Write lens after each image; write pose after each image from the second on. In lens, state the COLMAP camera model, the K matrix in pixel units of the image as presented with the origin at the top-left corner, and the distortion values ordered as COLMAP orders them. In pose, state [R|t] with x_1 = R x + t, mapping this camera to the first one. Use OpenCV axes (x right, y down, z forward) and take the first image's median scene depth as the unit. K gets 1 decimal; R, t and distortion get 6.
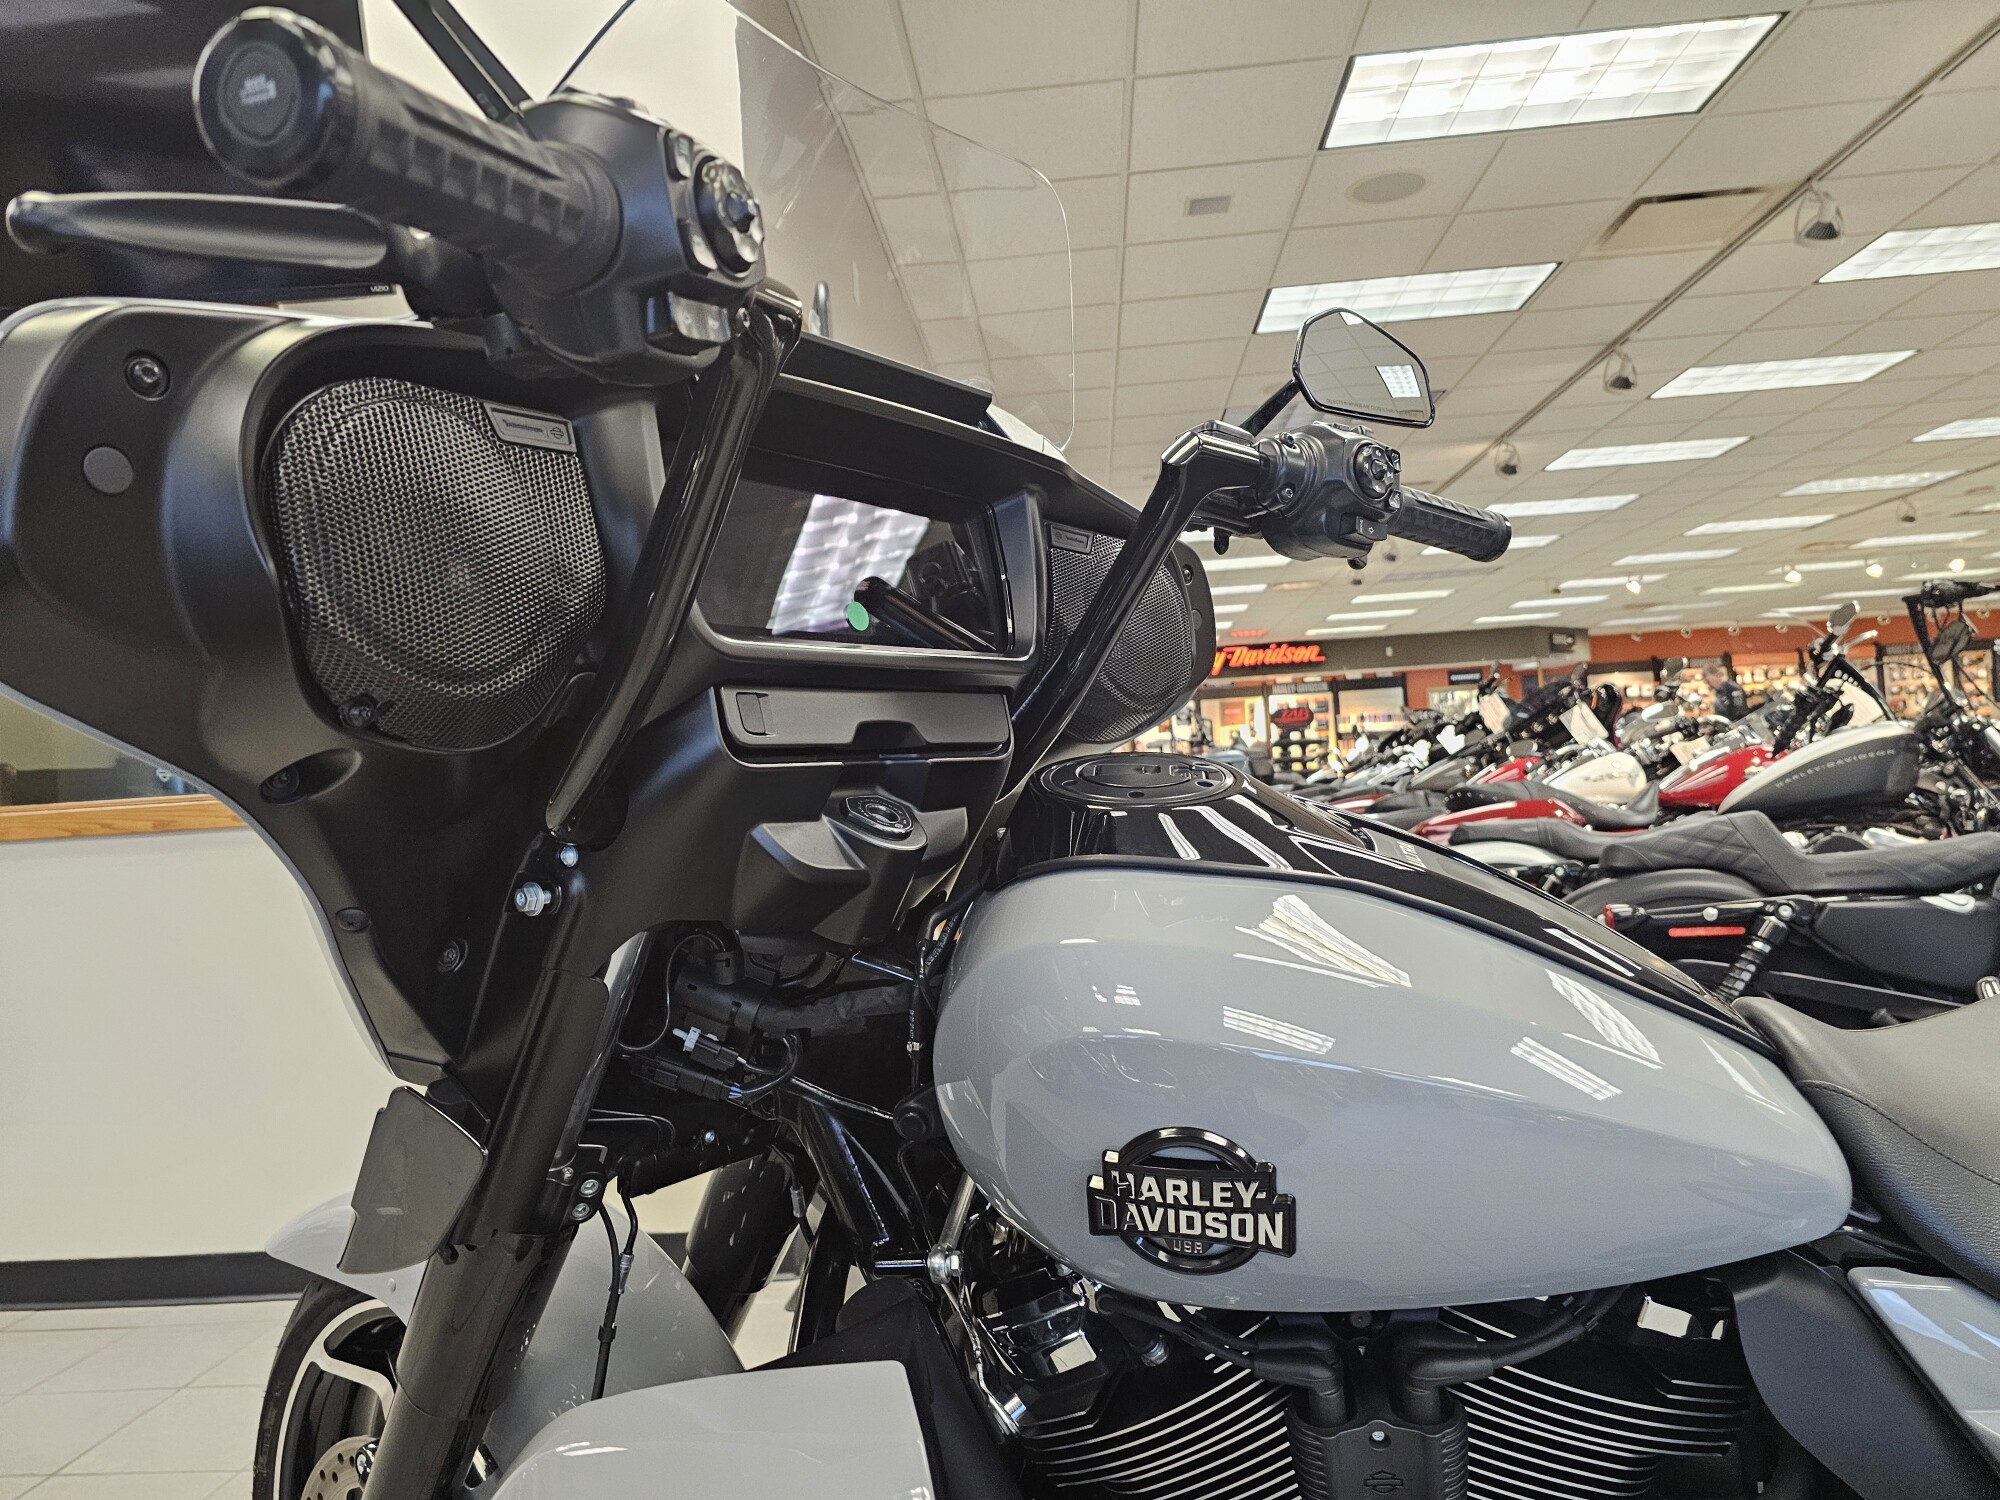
lens RADIAL K [[1353.9, 0, 994.0], [0, 1353.9, 725.0], [0, 0, 1]] dist [0.024434, -0.007161]
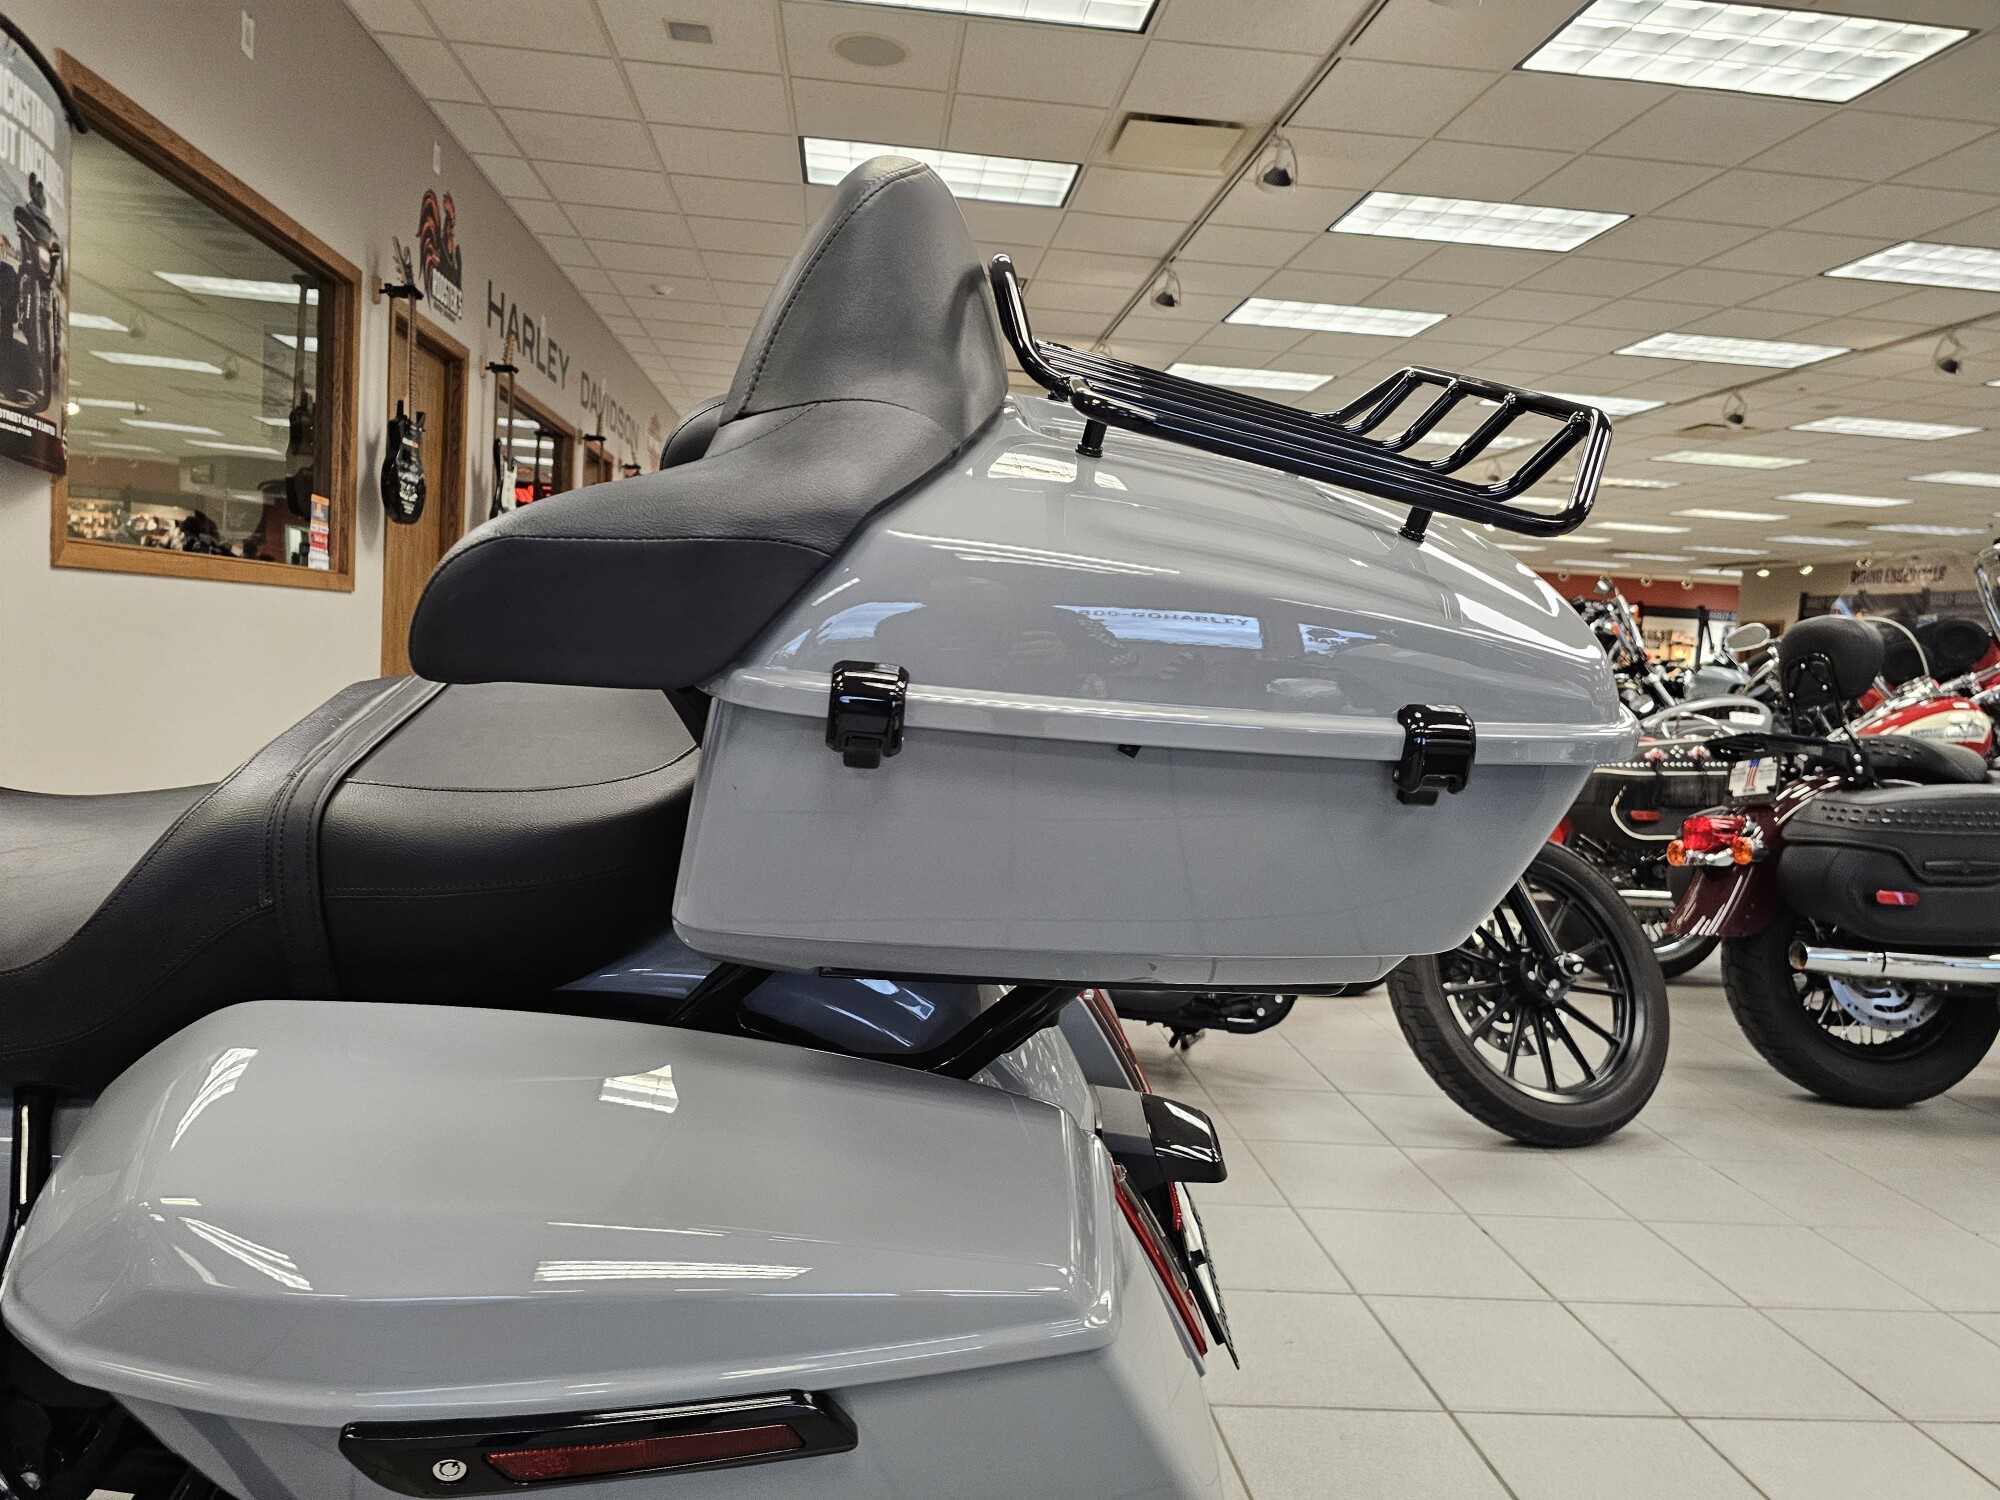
lens RADIAL K [[1333.6, 0, 959.5], [0, 1333.6, 762.7], [0, 0, 1]] dist [0.037273, -0.035007]
pose [[0.980558, 0.112181, 0.161004, 0.317340], [-0.132828, 0.983380, 0.123779, -0.013396], [-0.144443, -0.142758, 0.979161, -0.064282]]
